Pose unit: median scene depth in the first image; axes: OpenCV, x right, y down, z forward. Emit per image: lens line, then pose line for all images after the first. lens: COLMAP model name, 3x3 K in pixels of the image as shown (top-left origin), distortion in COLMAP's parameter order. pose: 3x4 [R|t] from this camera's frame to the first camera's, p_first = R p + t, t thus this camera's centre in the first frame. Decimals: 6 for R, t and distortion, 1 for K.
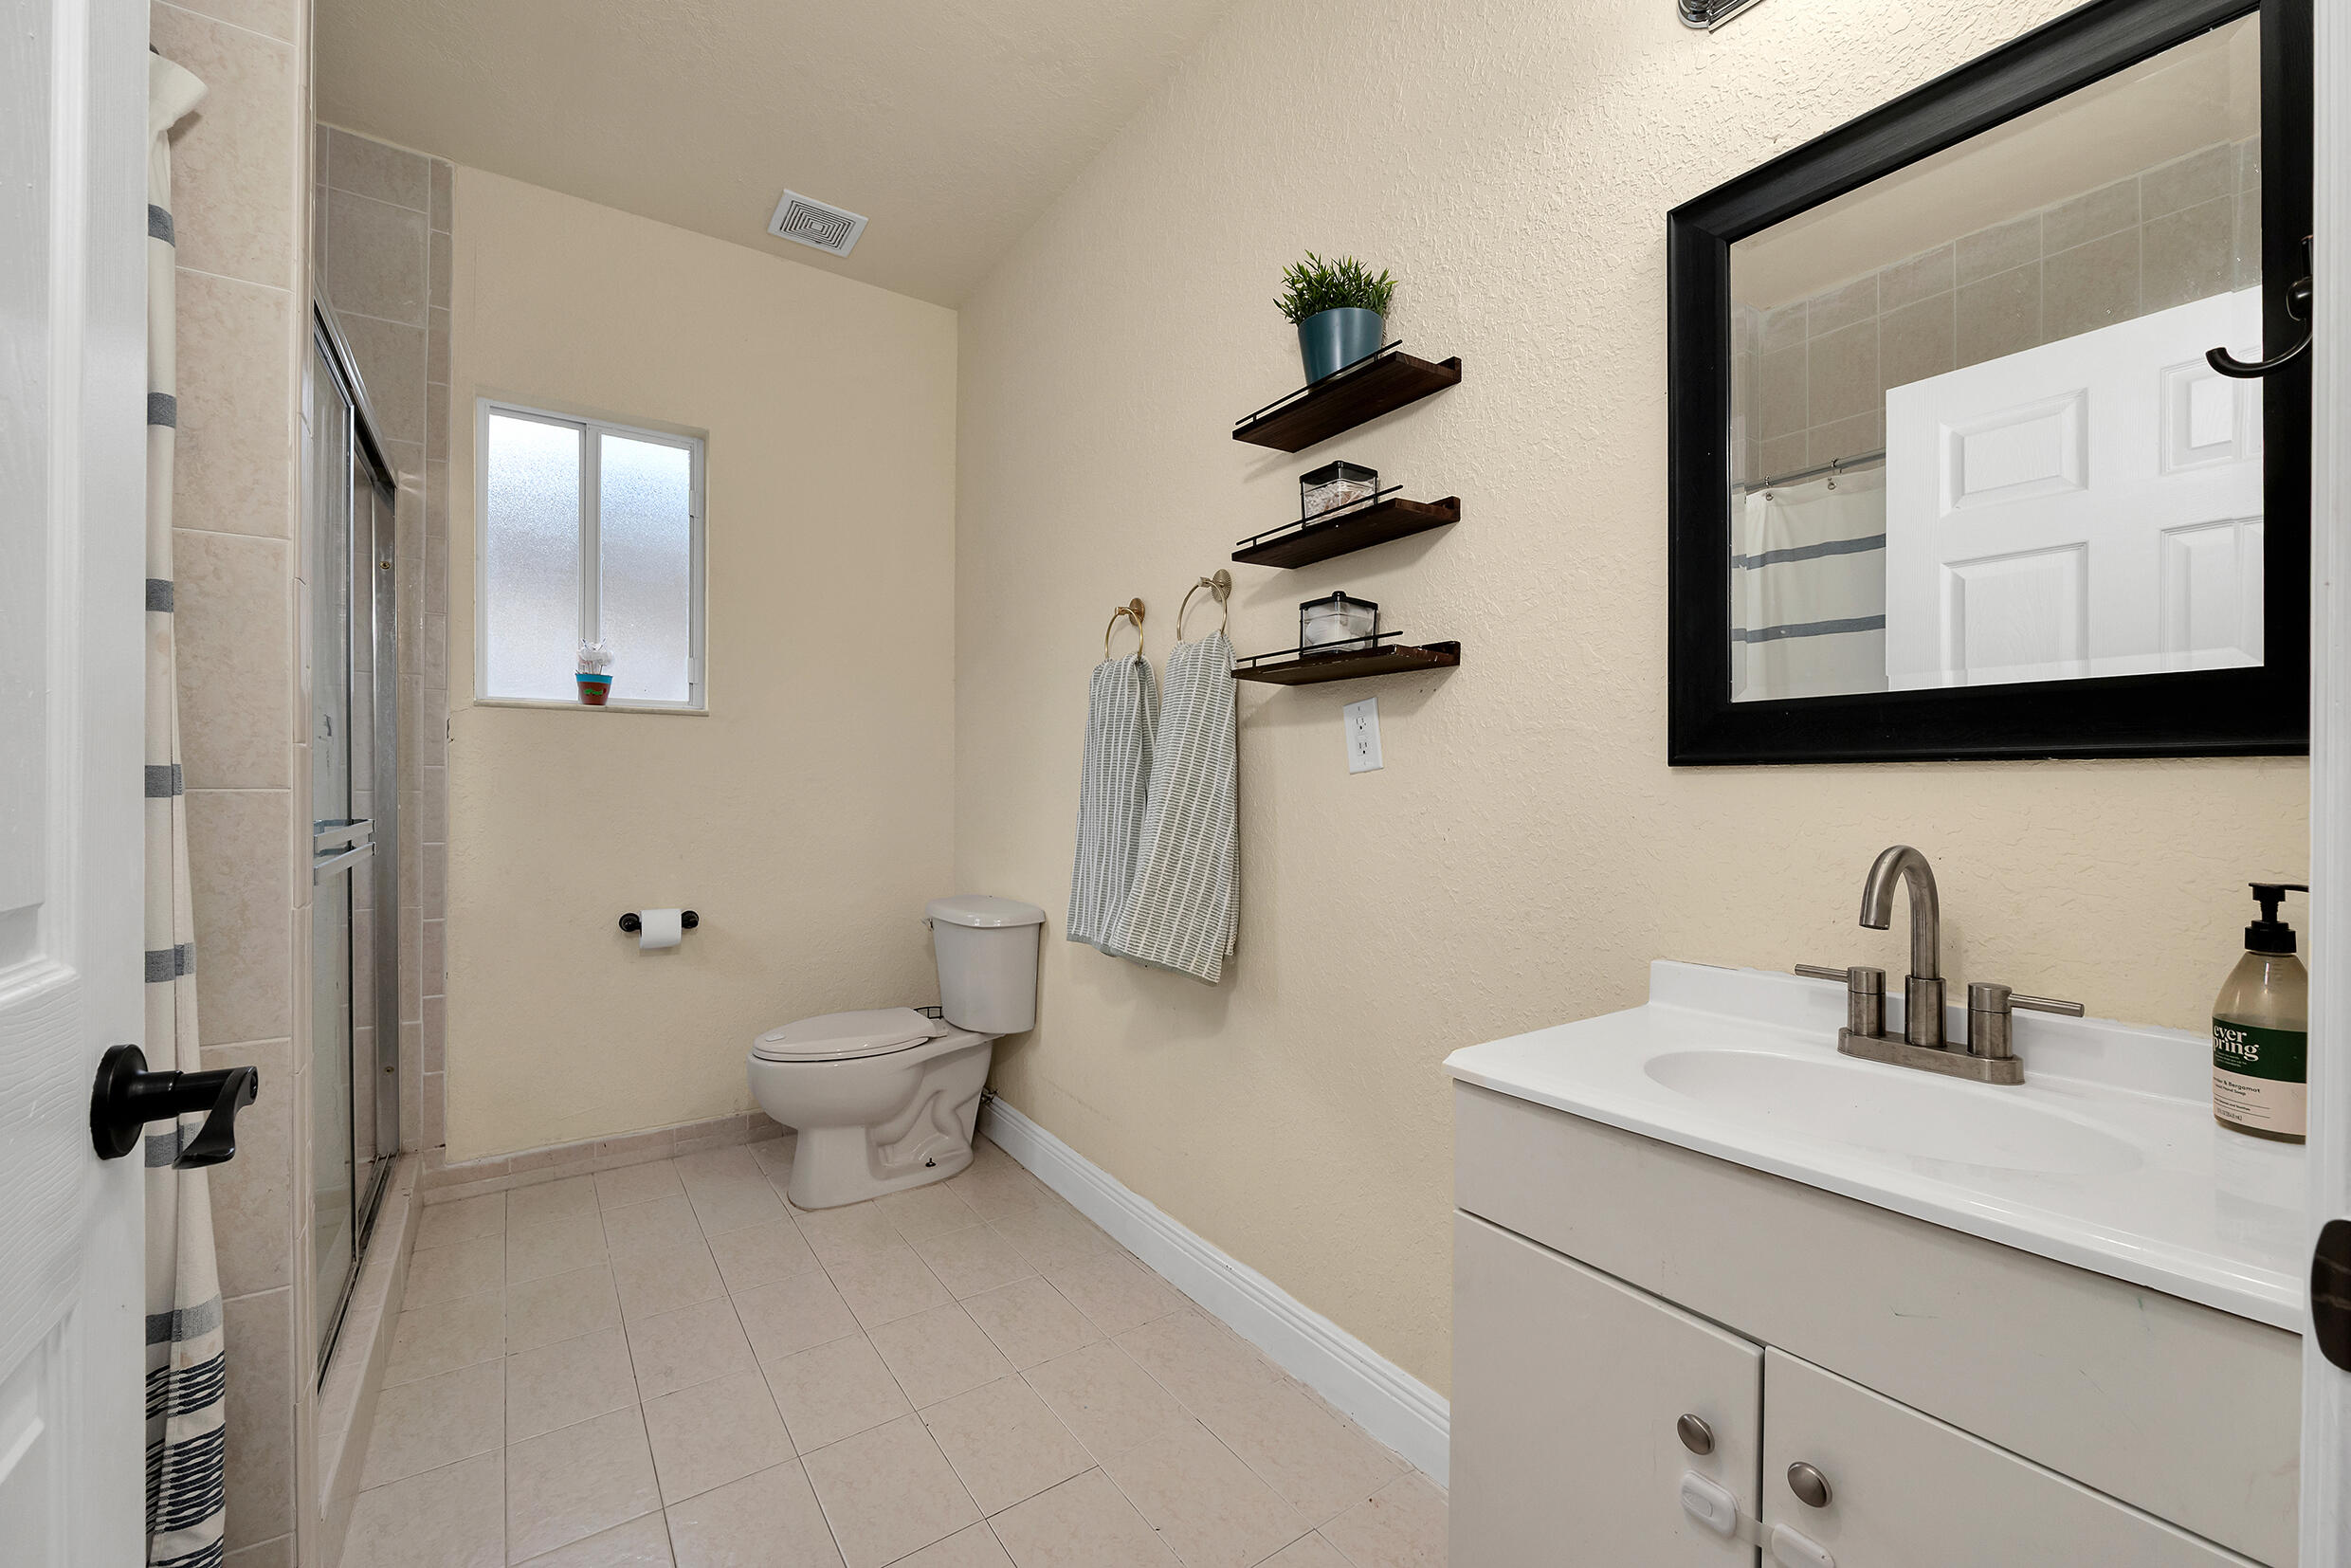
lens RADIAL K [[928.4, 0, 1166.7], [0, 928.4, 774.5], [0, 0, 1]] dist [-0.002756, 0.000078]
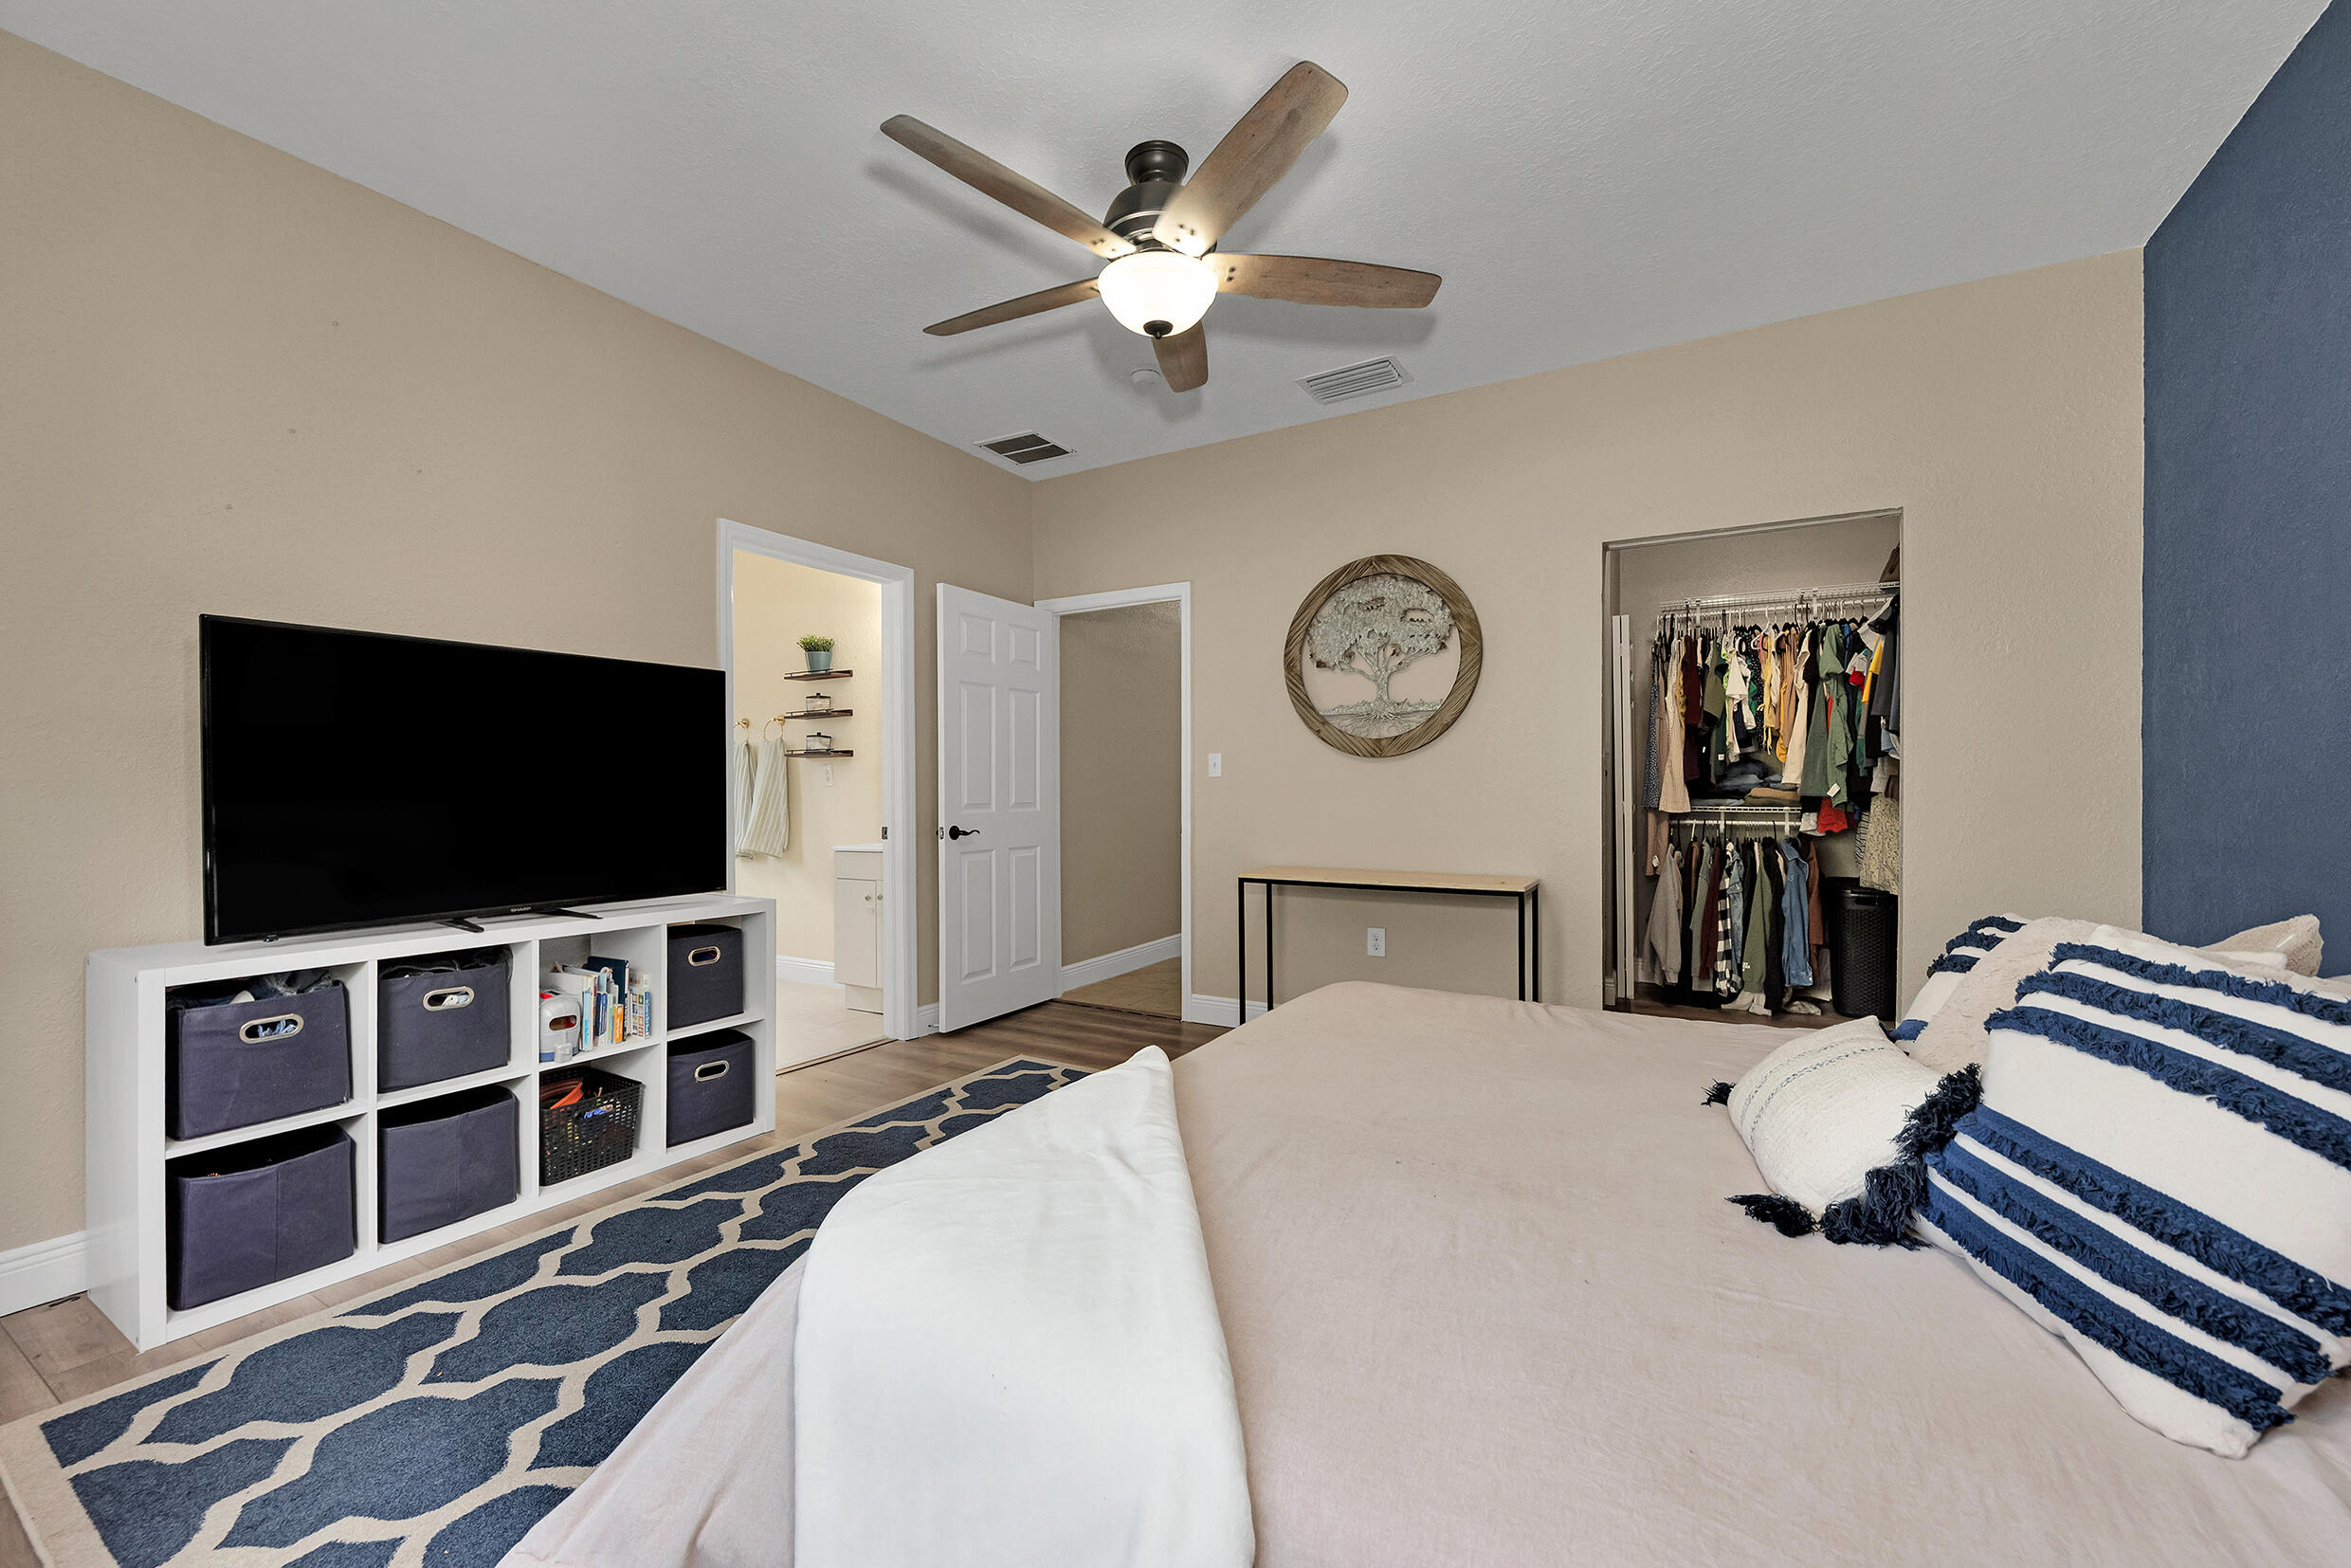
lens RADIAL K [[928.4, 0, 1170.7], [0, 928.4, 776.1], [0, 0, 1]] dist [-0.002756, 0.000078]
pose [[0.900827, -0.004309, 0.434157, -0.118623], [0.008693, 0.999929, -0.008112, -0.002356], [-0.434091, 0.011082, 0.900801, -2.413241]]
